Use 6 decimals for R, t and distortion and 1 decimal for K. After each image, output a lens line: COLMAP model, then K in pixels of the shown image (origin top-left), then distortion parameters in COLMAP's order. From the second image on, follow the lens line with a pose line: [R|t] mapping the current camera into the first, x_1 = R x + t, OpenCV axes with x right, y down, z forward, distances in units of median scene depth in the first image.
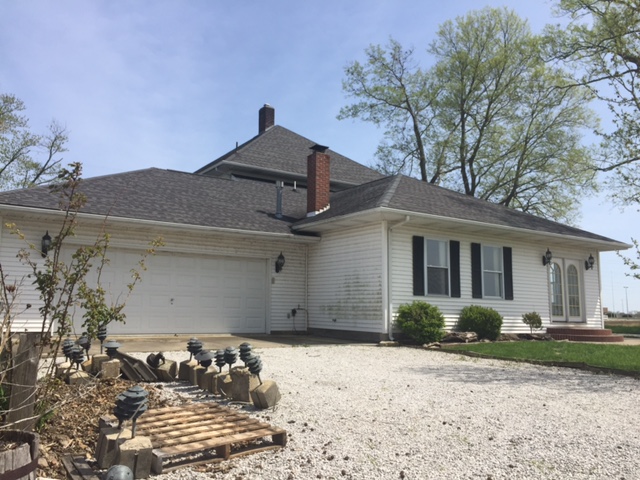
lens RADIAL K [[556.9, 0, 319.1], [0, 556.9, 244.1], [0, 0, 1]] dist [0.073951, -0.097484]
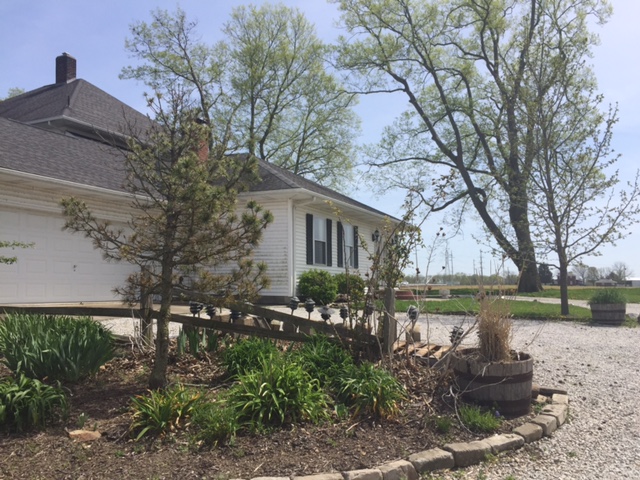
lens RADIAL K [[556.9, 0, 319.2], [0, 556.9, 234.3], [0, 0, 1]] dist [0.073951, -0.097484]
pose [[0.866463, 0.037570, 0.497825, -0.329718], [-0.056173, 0.998169, 0.022438, 0.000796], [-0.496070, -0.047406, 0.866987, -0.022003]]
